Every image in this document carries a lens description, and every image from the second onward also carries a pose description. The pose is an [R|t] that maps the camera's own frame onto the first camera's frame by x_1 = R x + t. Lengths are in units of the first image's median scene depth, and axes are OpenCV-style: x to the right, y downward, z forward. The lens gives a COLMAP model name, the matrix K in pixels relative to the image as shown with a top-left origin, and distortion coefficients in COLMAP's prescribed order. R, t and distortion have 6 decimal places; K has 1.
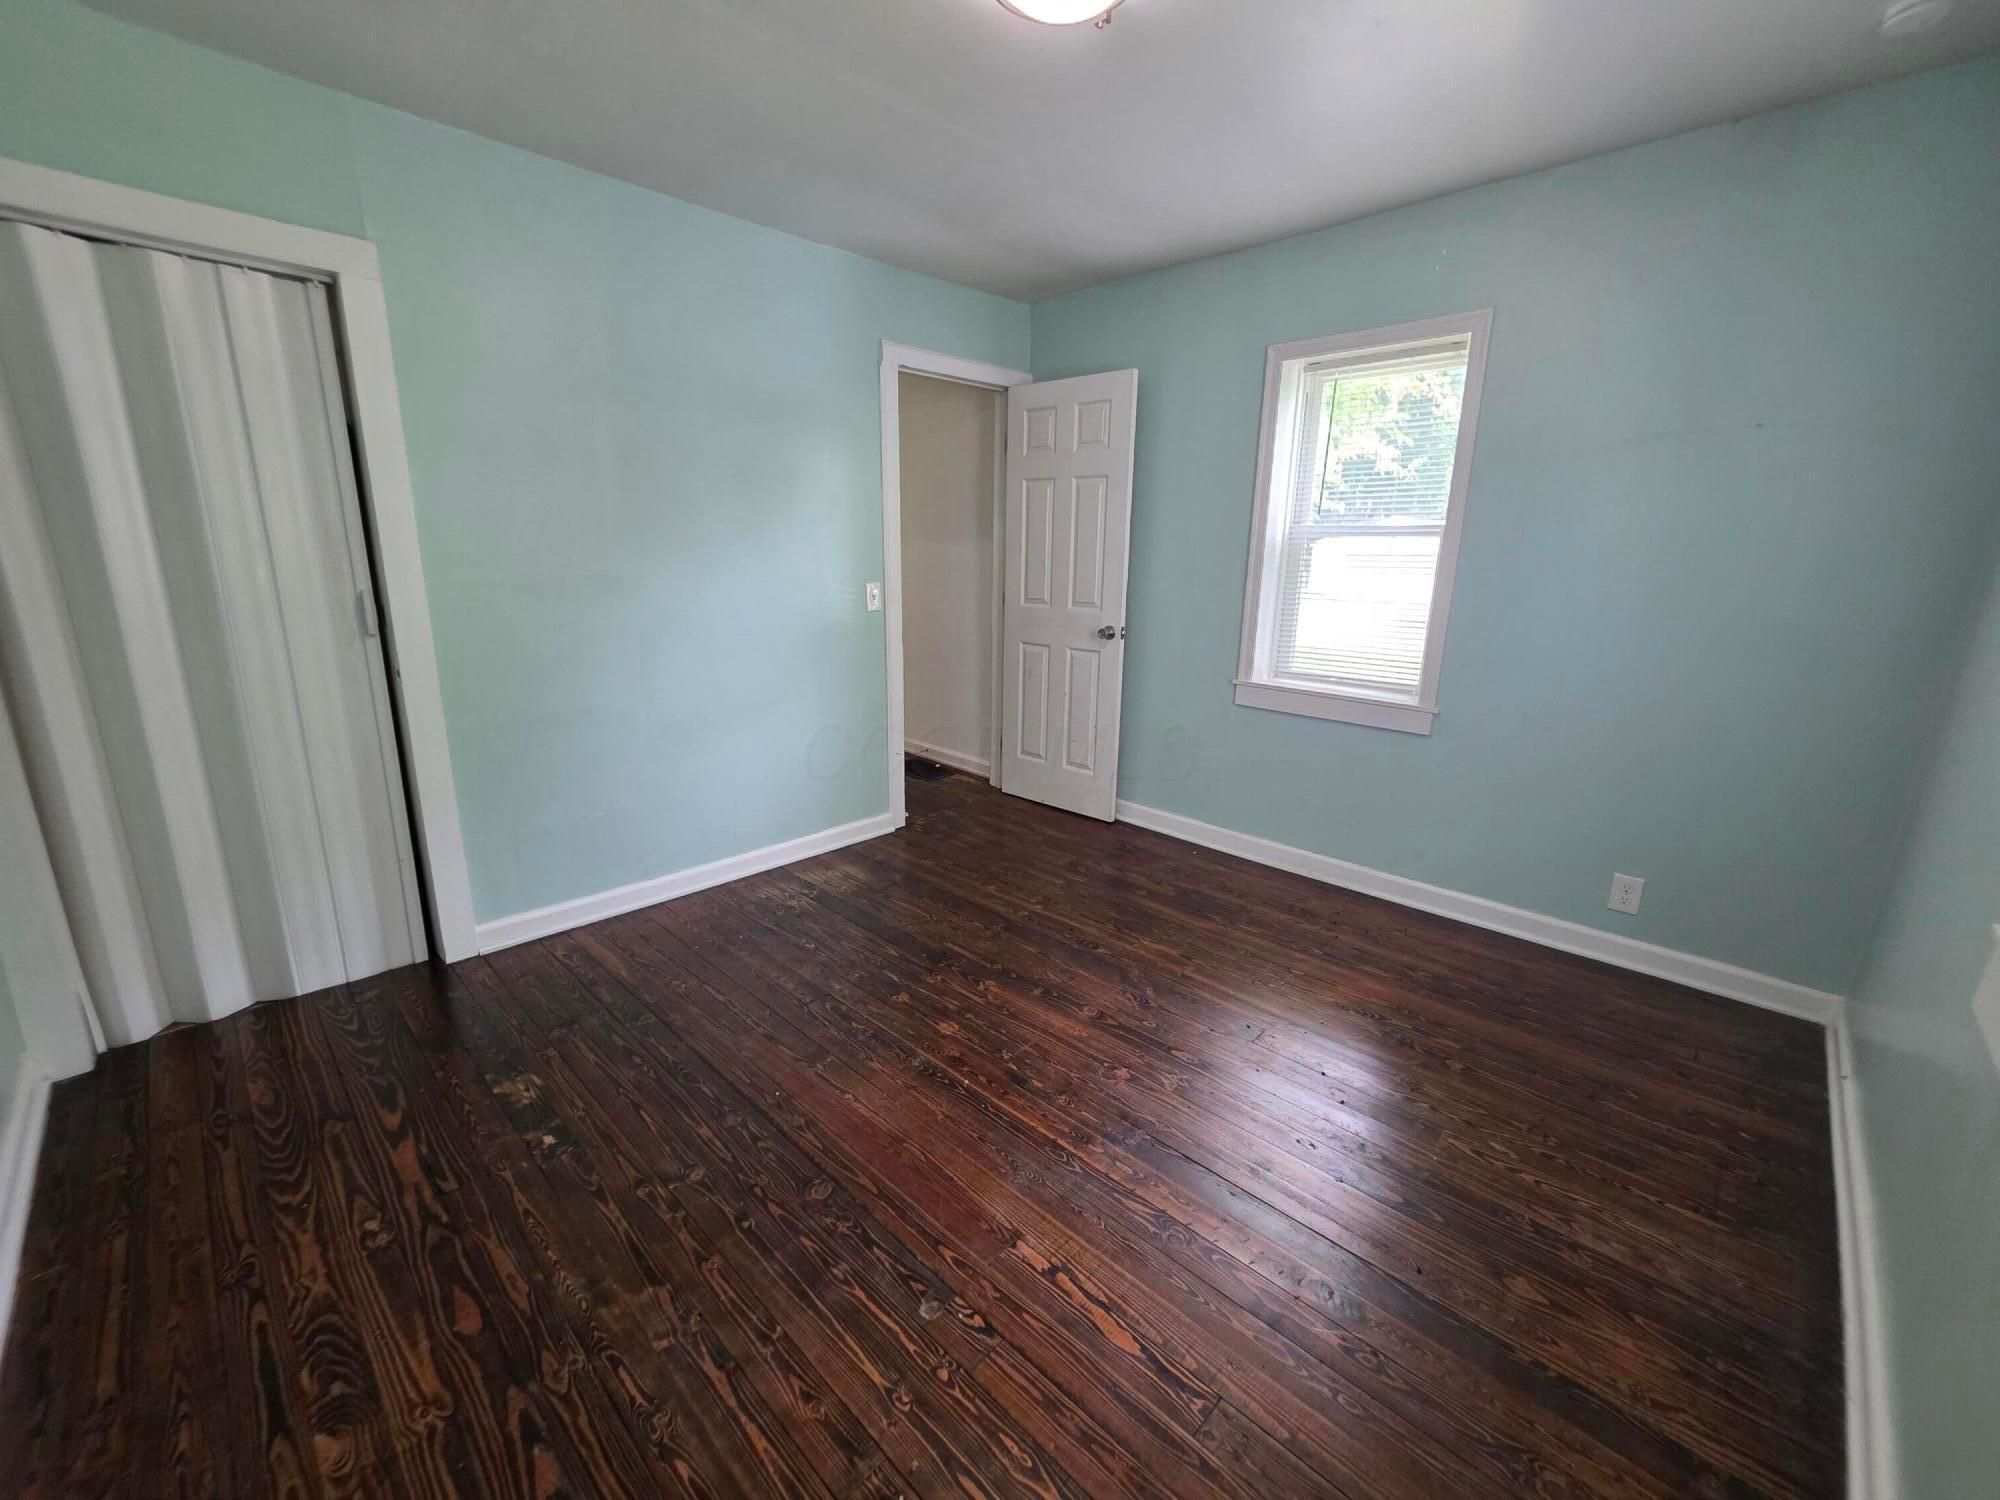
lens RADIAL K [[801.8, 0, 998.7], [0, 801.8, 741.5], [0, 0, 1]] dist [0.001418, -0.000560]
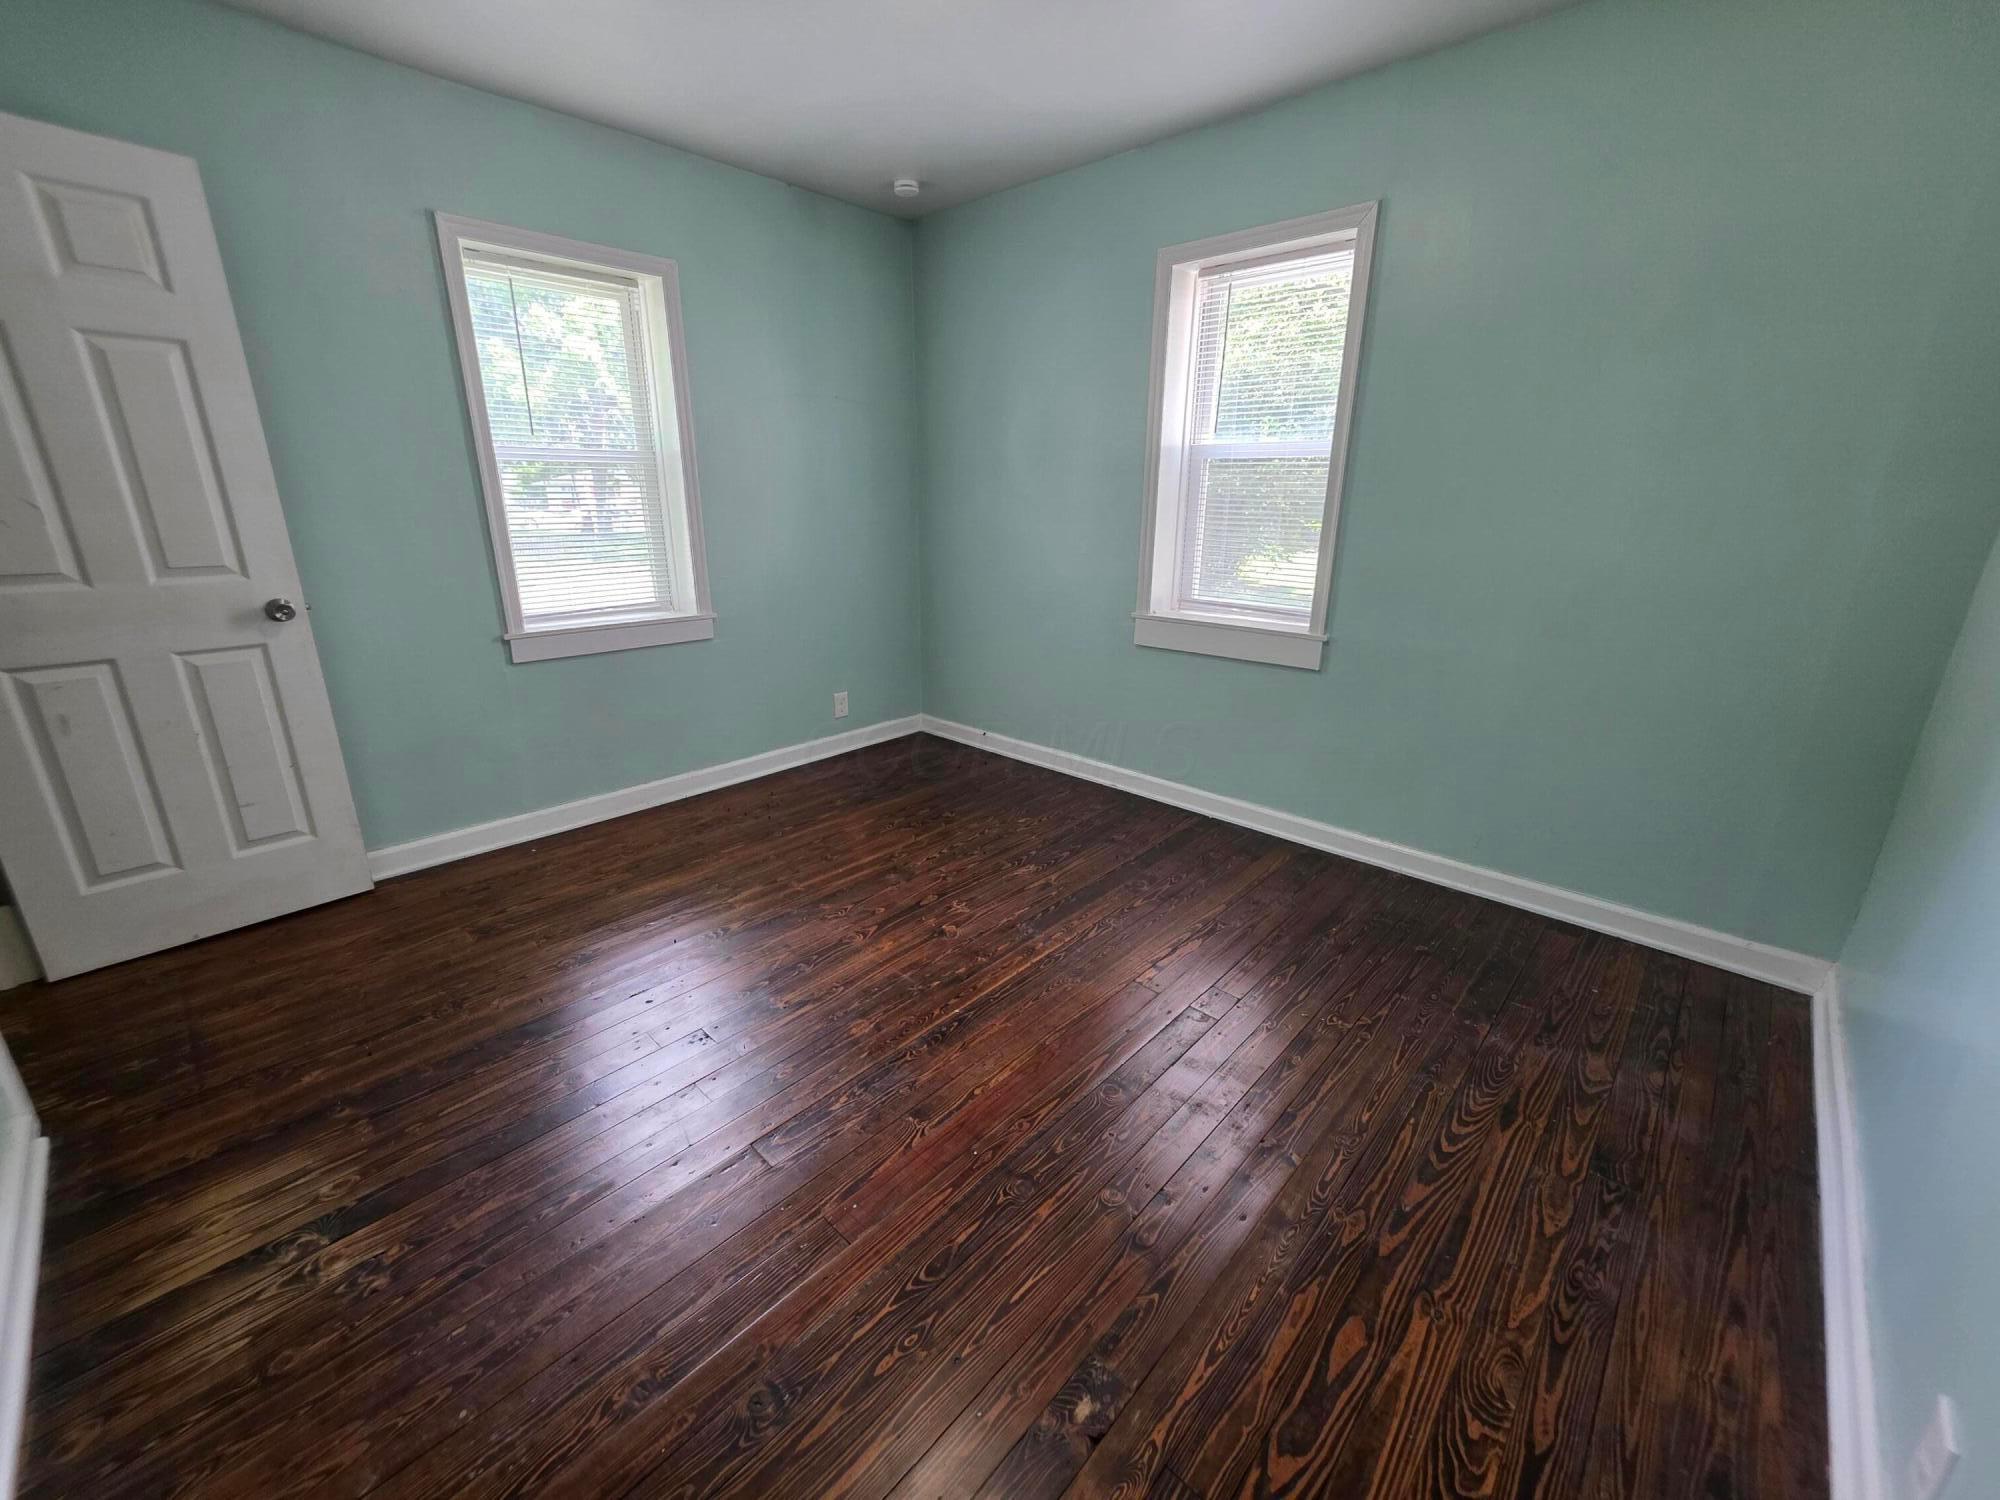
lens RADIAL K [[801.8, 0, 998.7], [0, 801.8, 741.5], [0, 0, 1]] dist [0.001418, -0.000560]
pose [[-0.014770, -0.313577, 0.949448, -0.810862], [0.230705, 0.922862, 0.308386, -0.172593], [-0.972912, 0.223597, 0.058713, 0.734286]]
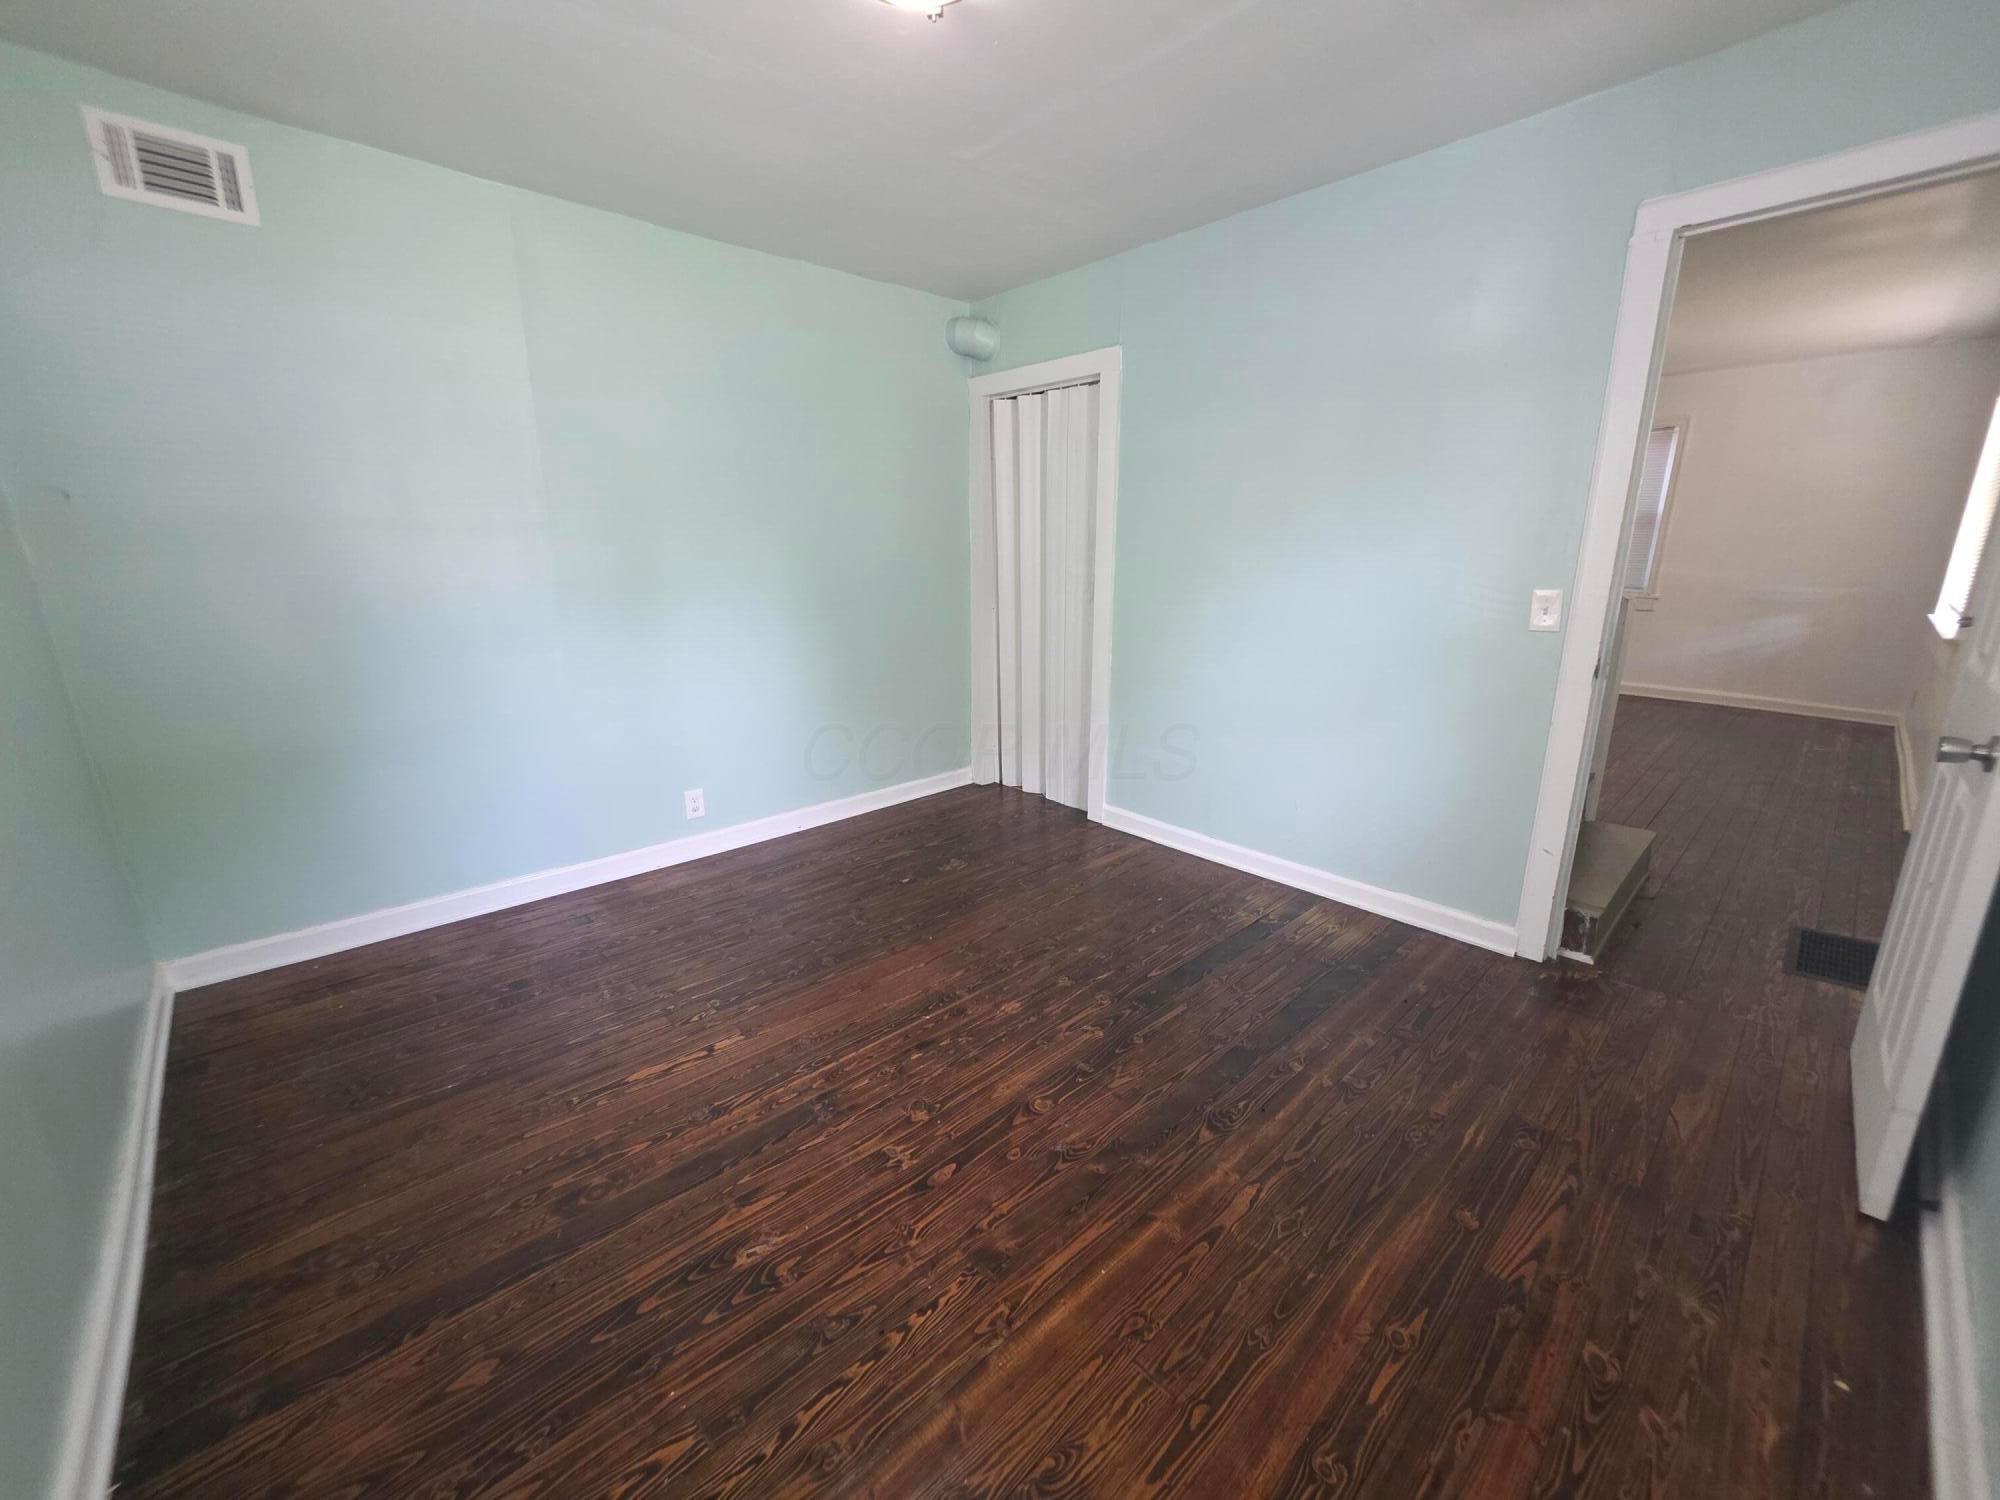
lens RADIAL K [[801.8, 0, 998.7], [0, 801.8, 741.5], [0, 0, 1]] dist [0.001418, -0.000560]
pose [[-0.049977, 0.230390, -0.971814, 0.858605], [-0.229589, 0.944322, 0.235679, -0.201792], [0.972004, 0.234896, 0.005701, 0.903670]]
